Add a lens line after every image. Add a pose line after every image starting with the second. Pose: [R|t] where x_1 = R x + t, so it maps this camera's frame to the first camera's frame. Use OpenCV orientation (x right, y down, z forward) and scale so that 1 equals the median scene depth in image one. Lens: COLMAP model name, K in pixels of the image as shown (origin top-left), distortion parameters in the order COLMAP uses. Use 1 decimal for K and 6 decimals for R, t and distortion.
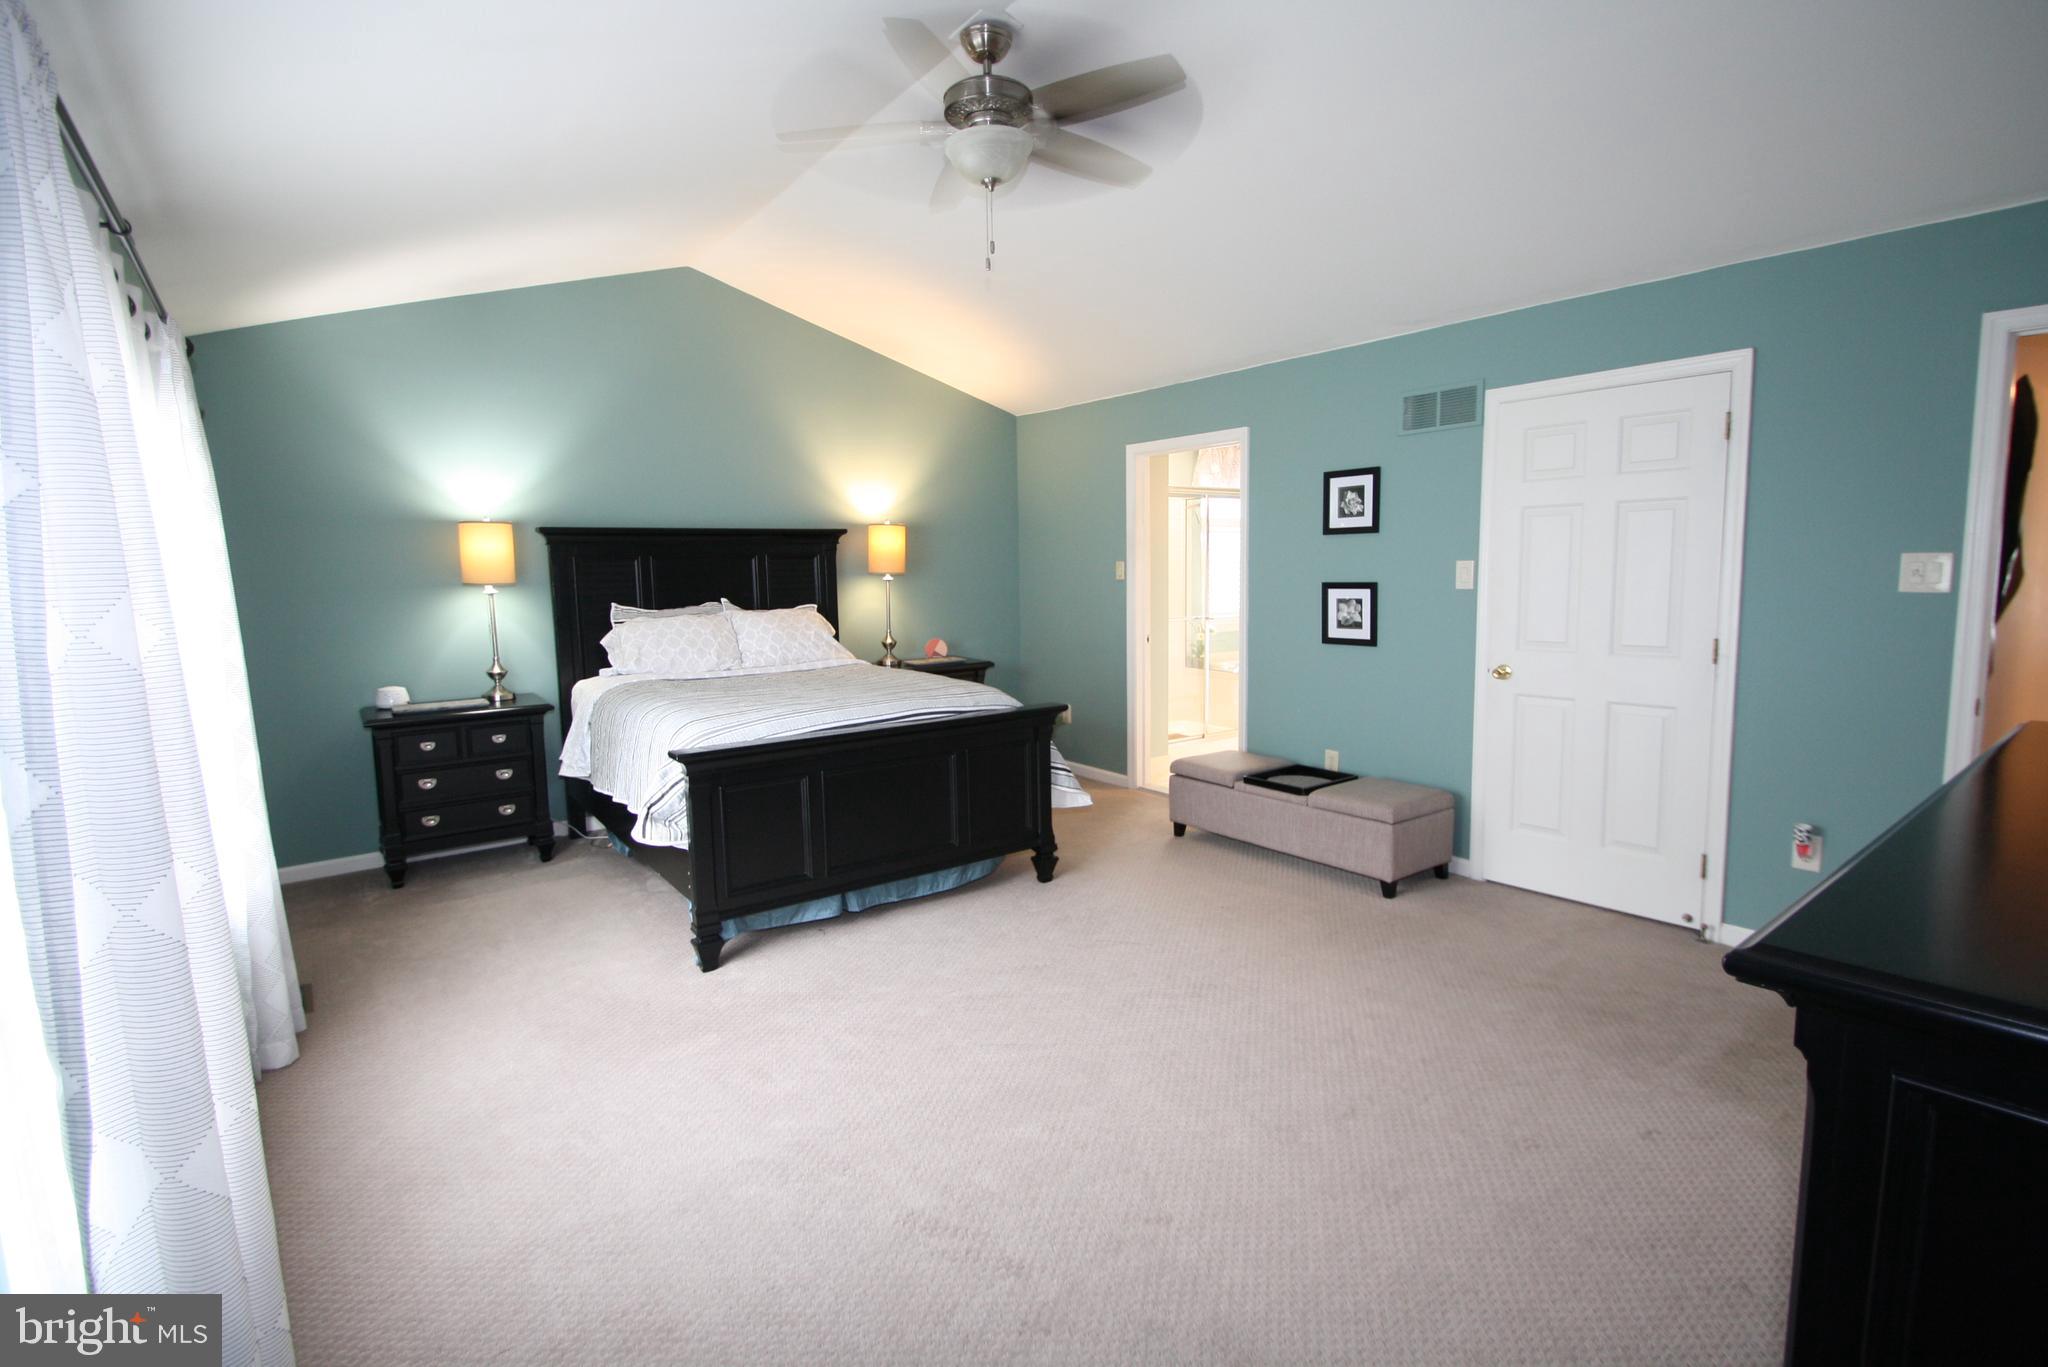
lens RADIAL K [[971.7, 0, 1022.3], [0, 971.7, 667.0], [0, 0, 1]] dist [0.000015, -0.000385]
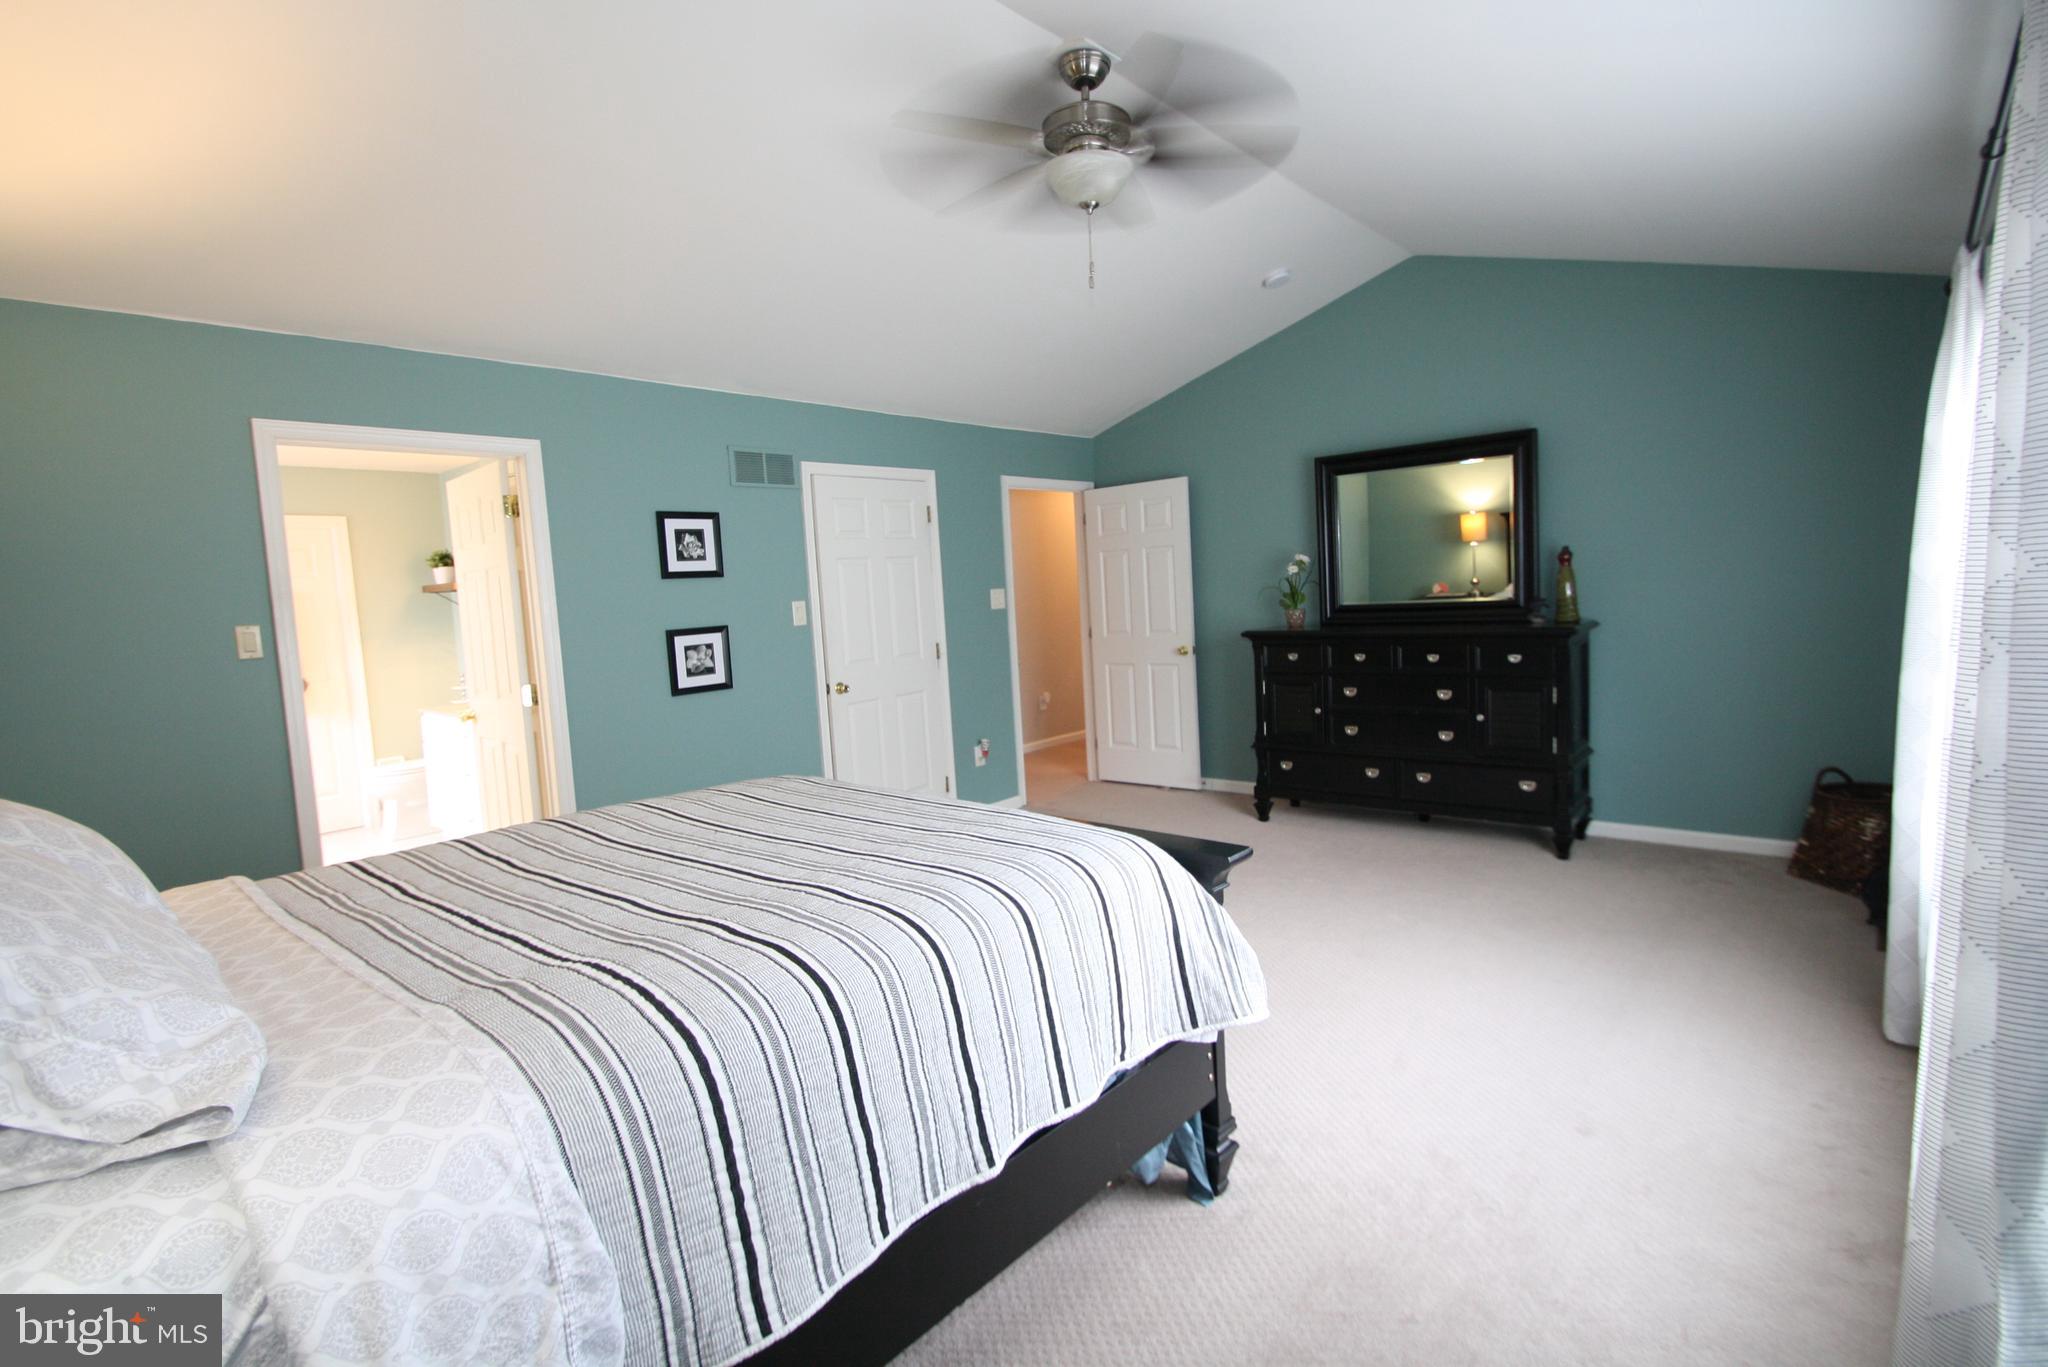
lens RADIAL K [[971.7, 0, 1022.3], [0, 971.7, 667.0], [0, 0, 1]] dist [0.000015, -0.000385]
pose [[-0.223329, -0.051984, 0.973356, -0.686764], [0.162108, 0.982690, 0.089677, -0.084047], [-0.961169, 0.177817, -0.211036, 0.910960]]
